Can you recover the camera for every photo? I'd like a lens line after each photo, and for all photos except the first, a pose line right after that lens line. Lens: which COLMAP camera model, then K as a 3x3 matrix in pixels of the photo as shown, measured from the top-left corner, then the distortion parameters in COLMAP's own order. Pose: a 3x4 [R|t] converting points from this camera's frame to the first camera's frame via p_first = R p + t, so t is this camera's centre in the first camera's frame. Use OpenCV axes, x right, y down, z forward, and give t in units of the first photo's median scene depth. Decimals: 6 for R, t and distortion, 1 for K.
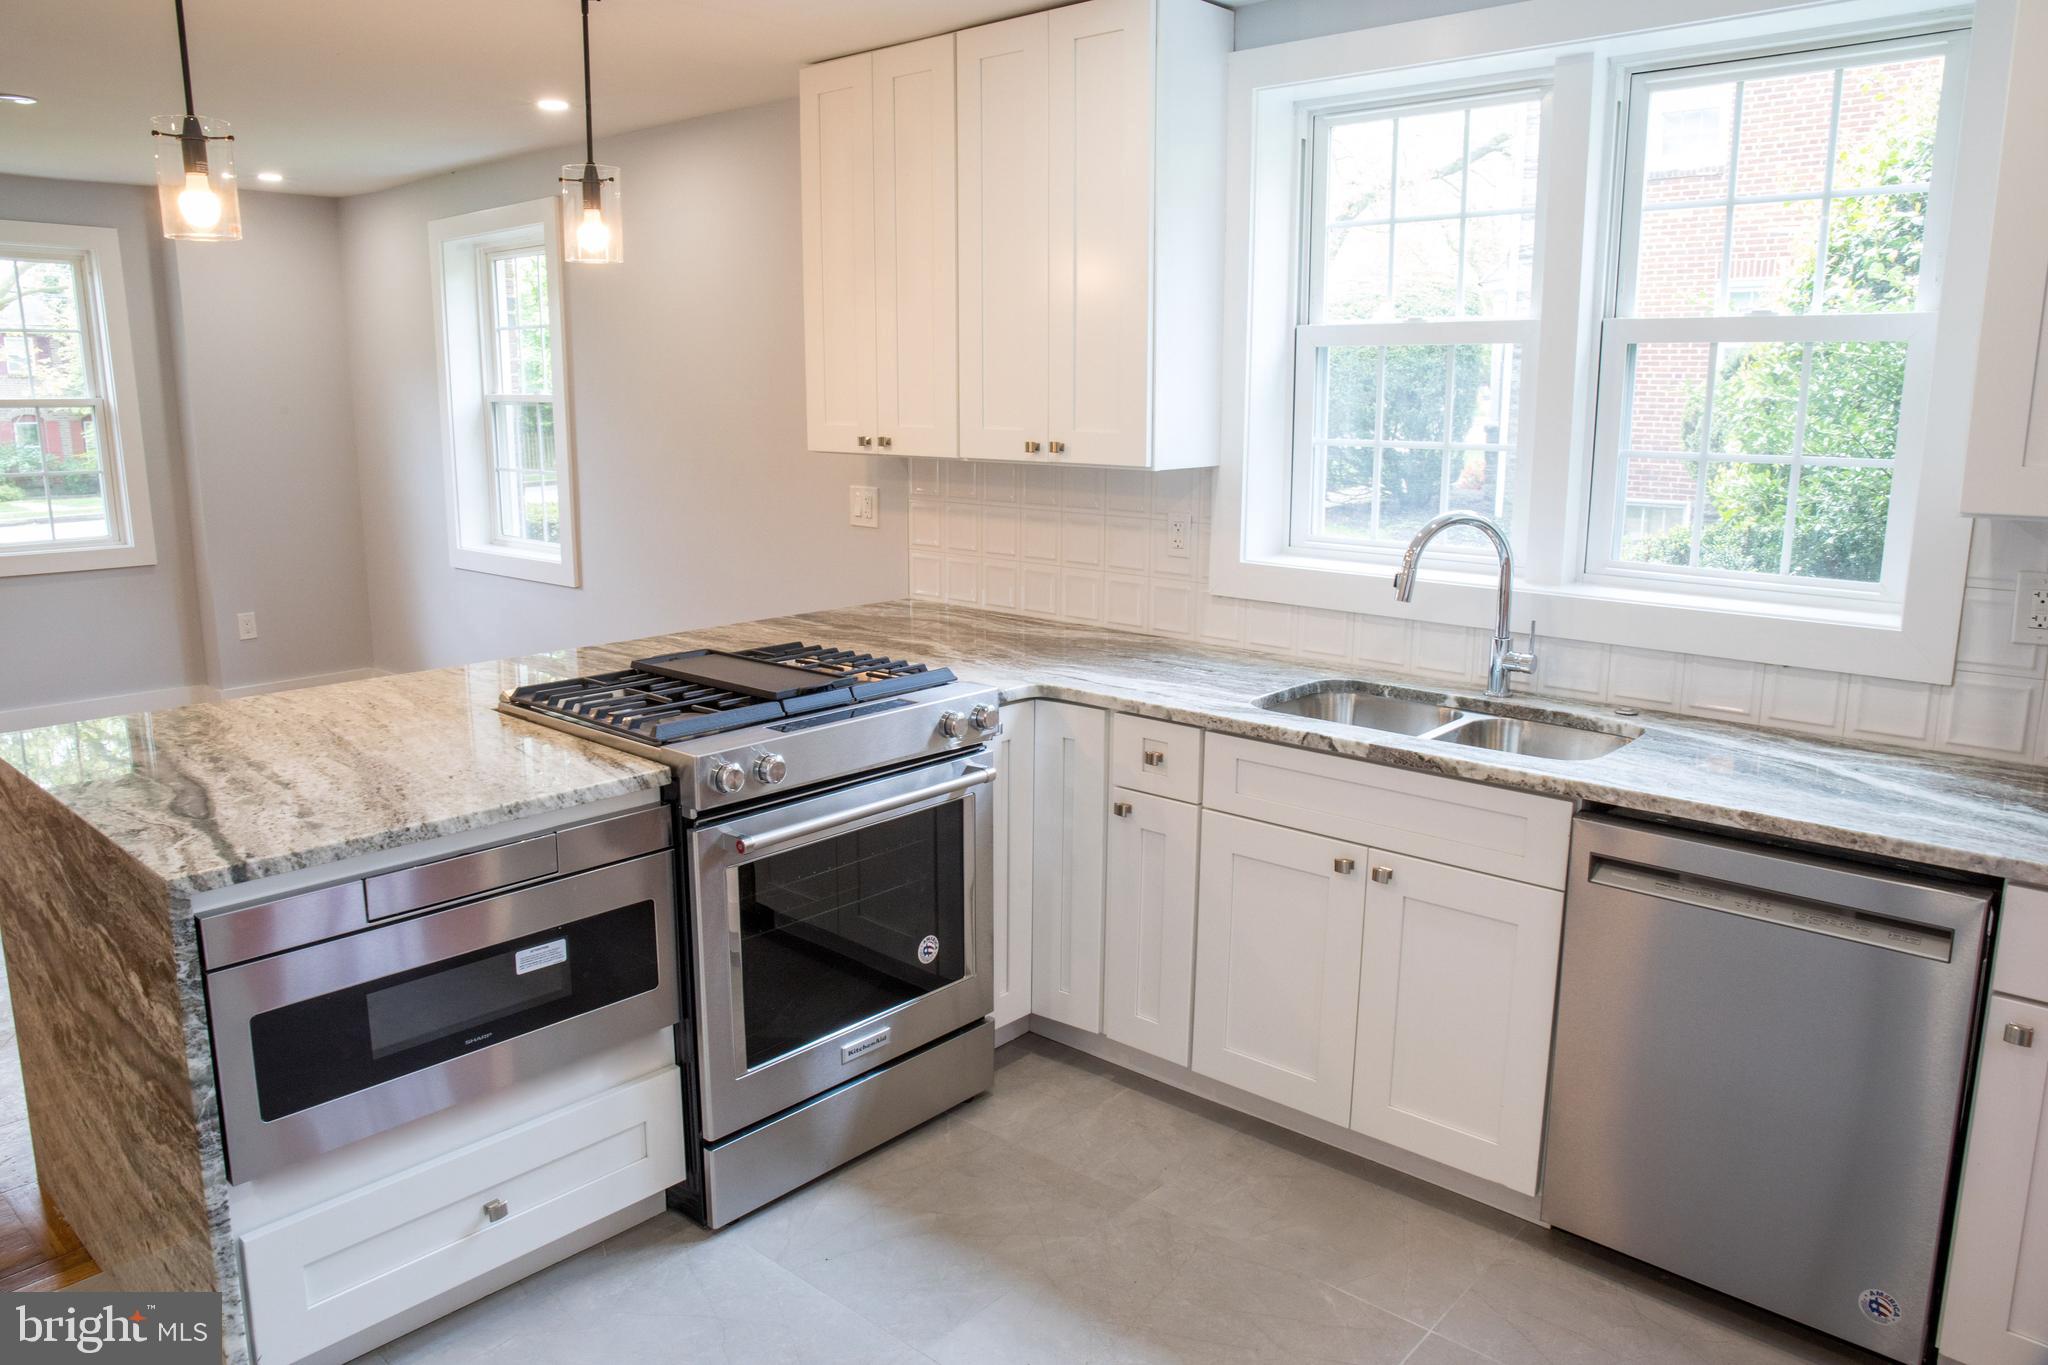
lens RADIAL K [[1418.9, 0, 1026.1], [0, 1418.9, 659.6], [0, 0, 1]] dist [-0.099028, 0.074698]
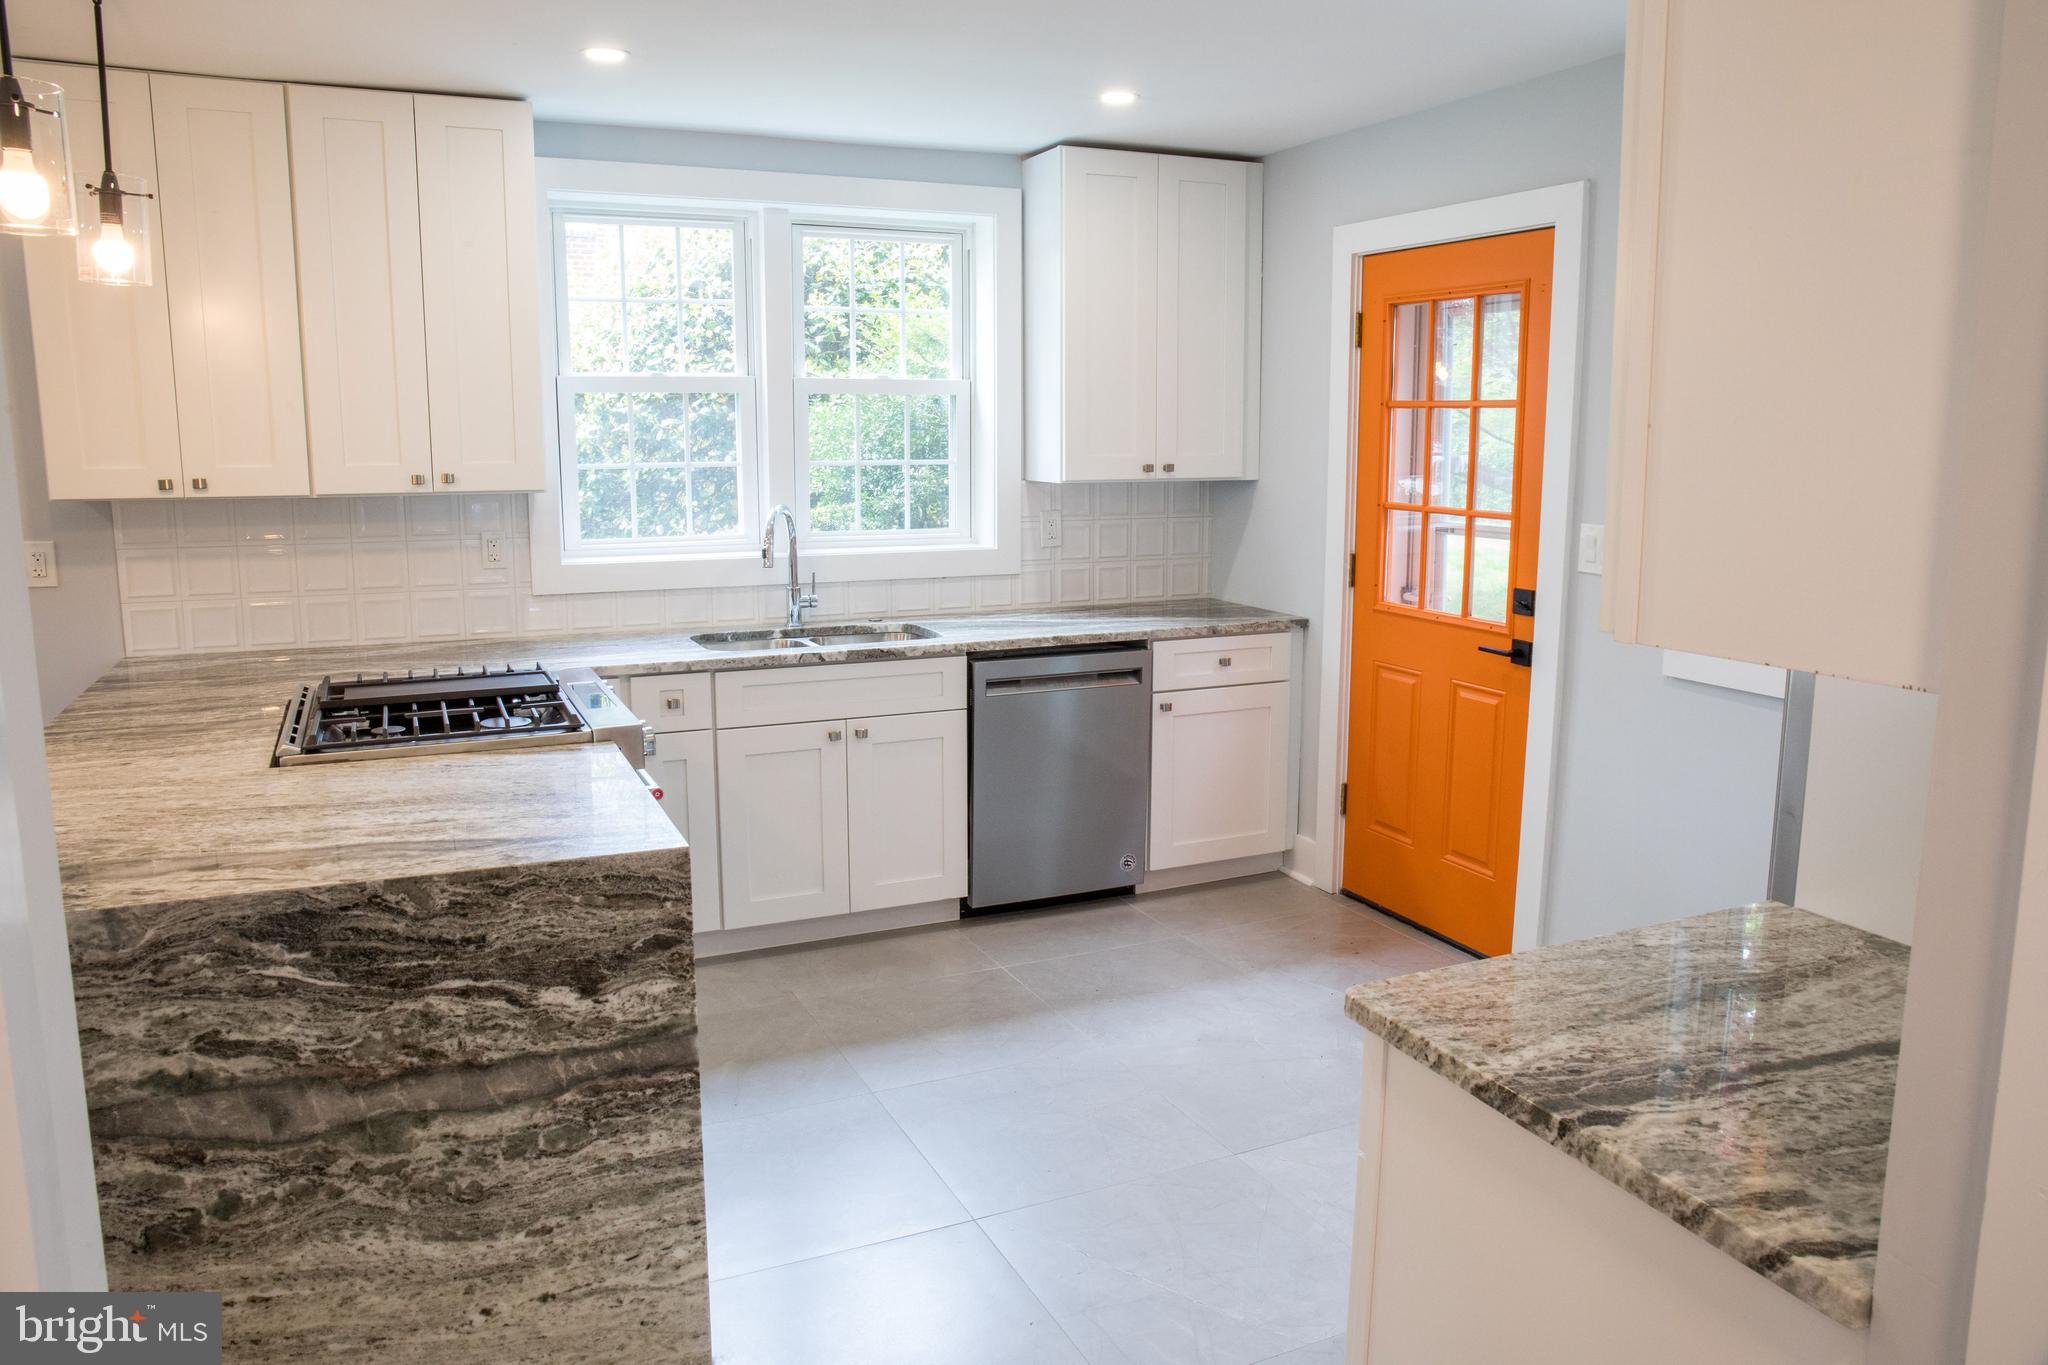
lens RADIAL K [[1418.9, 0, 1026.1], [0, 1418.9, 659.6], [0, 0, 1]] dist [-0.099028, 0.074698]
pose [[0.396914, -0.148360, 0.905786, -1.026548], [0.172929, 0.981264, 0.084945, -0.027393], [-0.901418, 0.122921, 0.415134, 0.166860]]
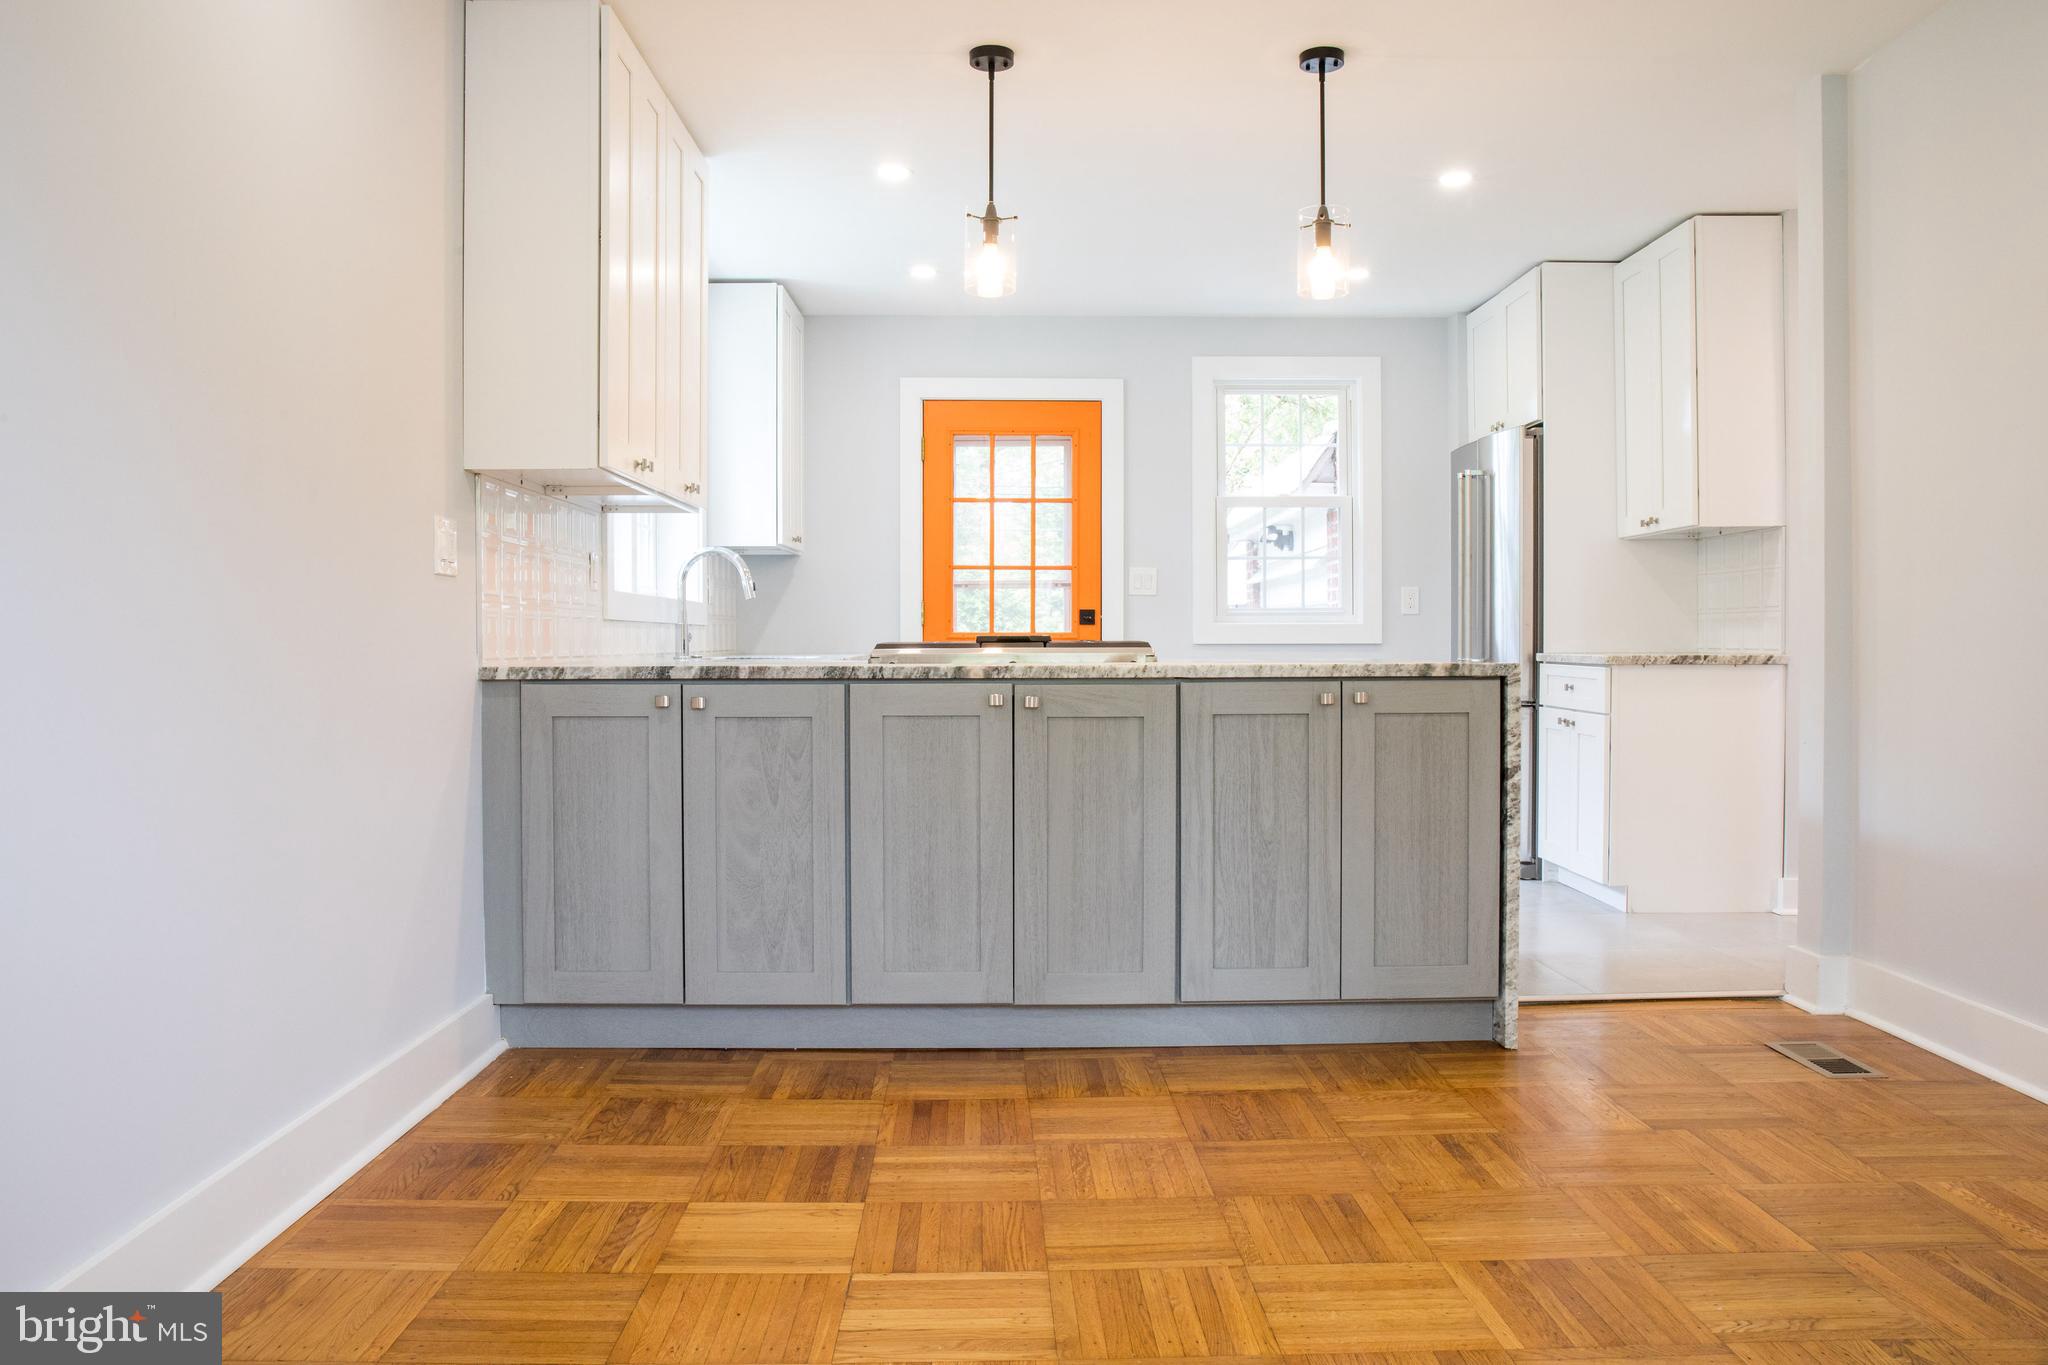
lens RADIAL K [[1519.0, 0, 1024.0], [0, 1519.0, 682.5], [0, 0, 1]] dist [-0.038497, -0.000342]
pose [[-0.683340, -0.019258, 0.729846, -1.342899], [0.141923, 0.977080, 0.158661, -0.189537], [-0.716173, 0.212001, -0.664945, 2.067565]]
